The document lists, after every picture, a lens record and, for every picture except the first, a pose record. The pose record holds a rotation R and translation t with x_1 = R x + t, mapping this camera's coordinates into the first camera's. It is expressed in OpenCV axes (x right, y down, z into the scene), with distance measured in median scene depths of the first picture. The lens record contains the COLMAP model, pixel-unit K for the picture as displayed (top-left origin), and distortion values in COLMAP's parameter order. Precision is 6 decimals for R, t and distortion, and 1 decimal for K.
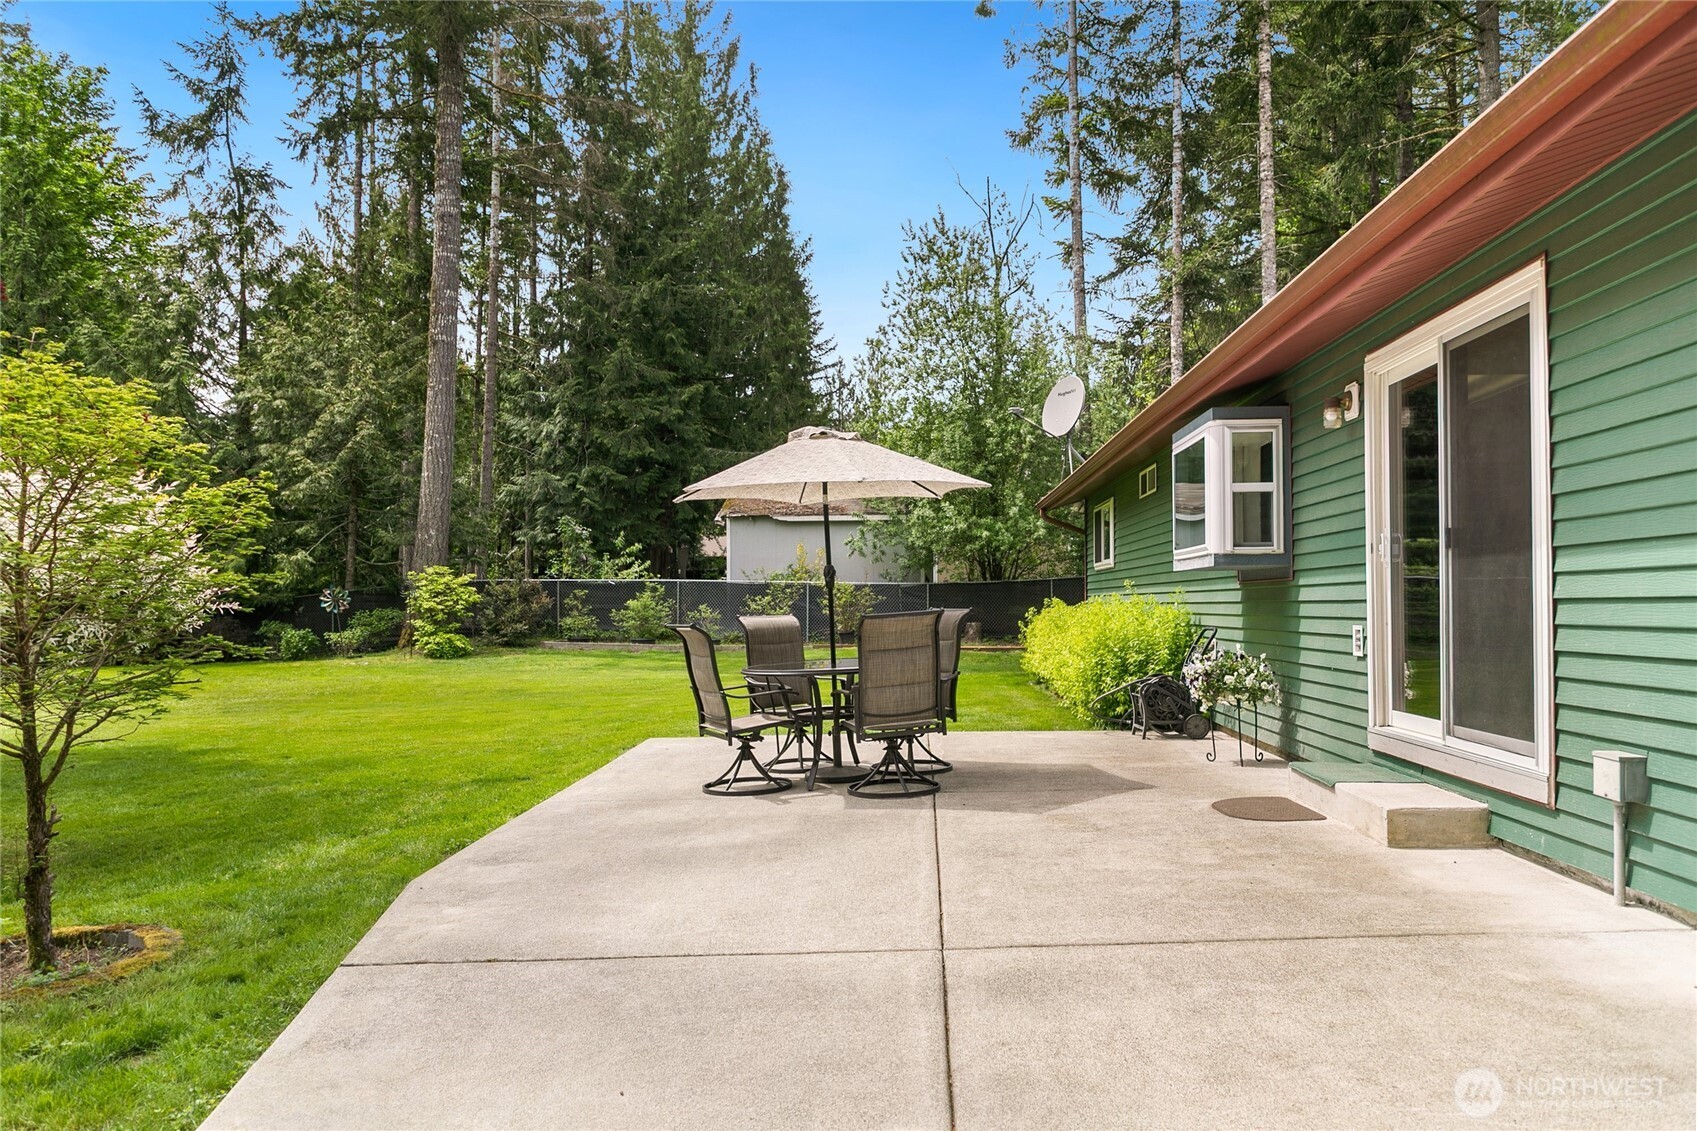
lens RADIAL K [[1148.6, 0, 847.4], [0, 1148.6, 590.4], [0, 0, 1]] dist [0.005101, 0.001455]
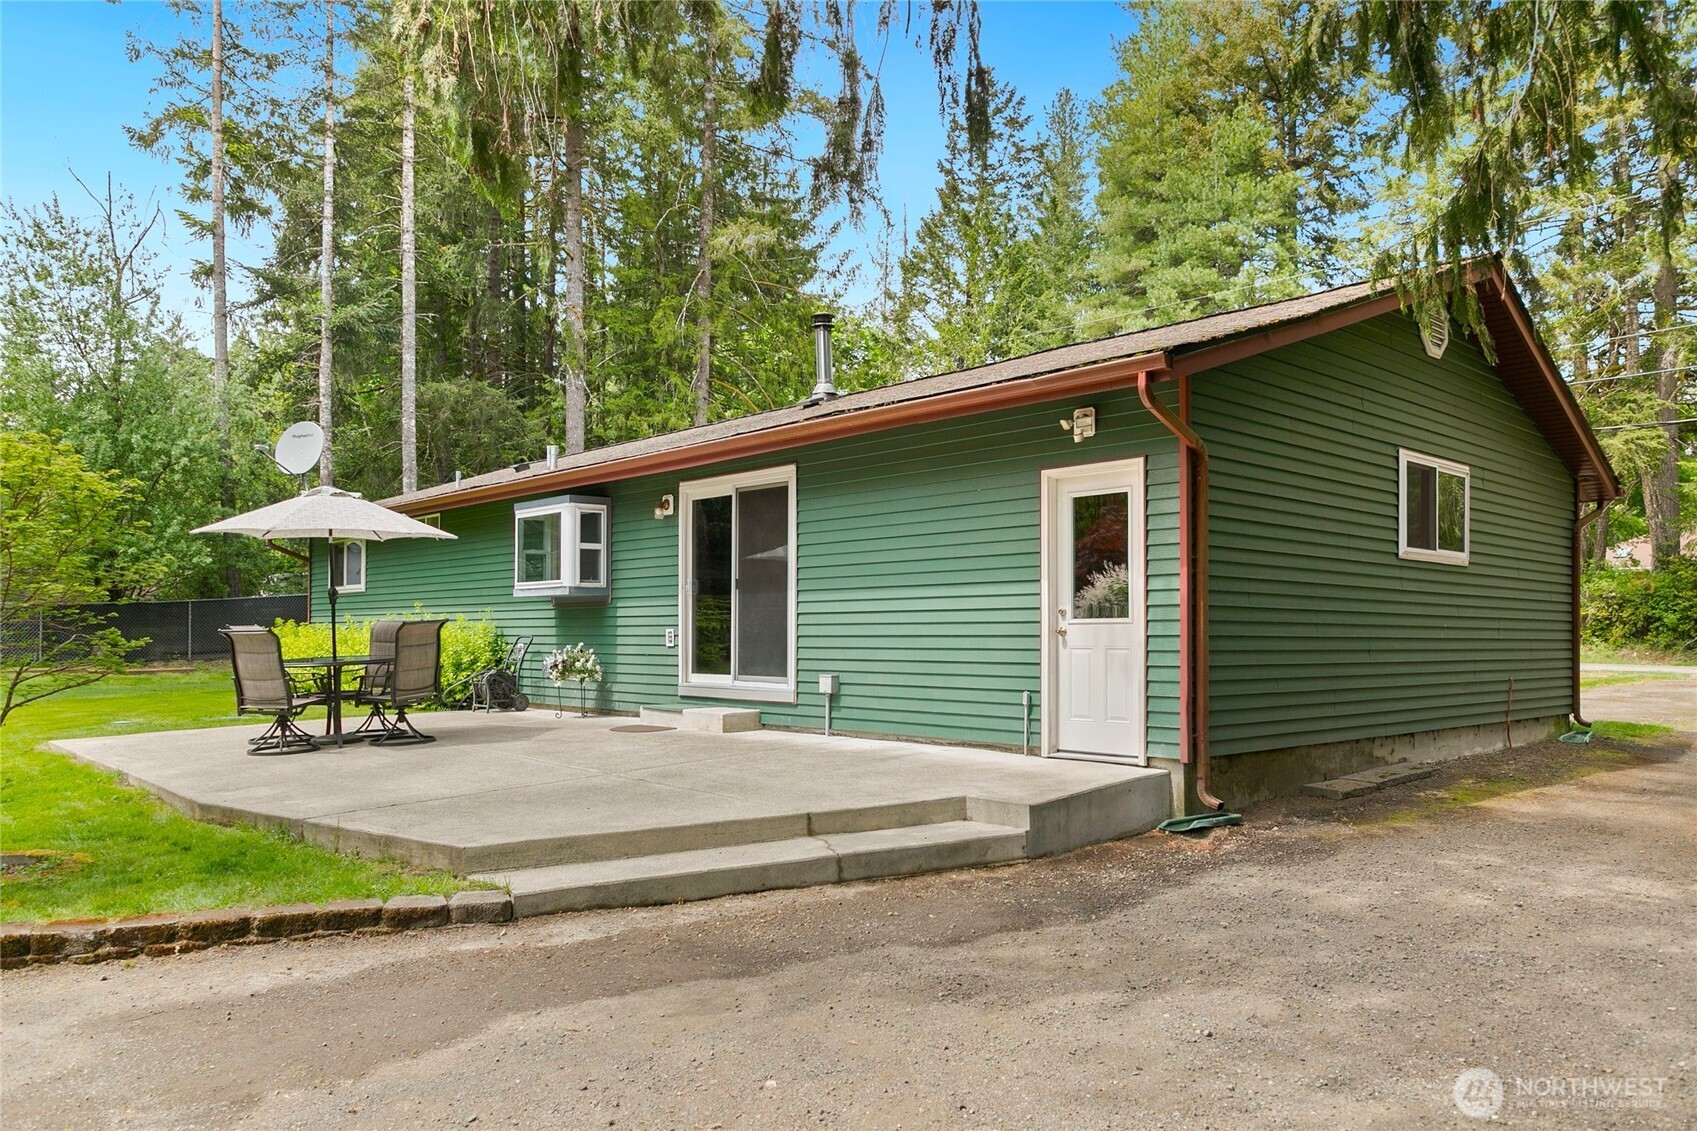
lens RADIAL K [[1195.2, 0, 843.6], [0, 1195.2, 642.9], [0, 0, 1]] dist [-0.003778, -0.003776]
pose [[0.692443, -0.007058, 0.721438, -0.609965], [-0.007839, 0.999820, 0.017306, 0.014619], [-0.721430, -0.017638, 0.692262, -0.421116]]
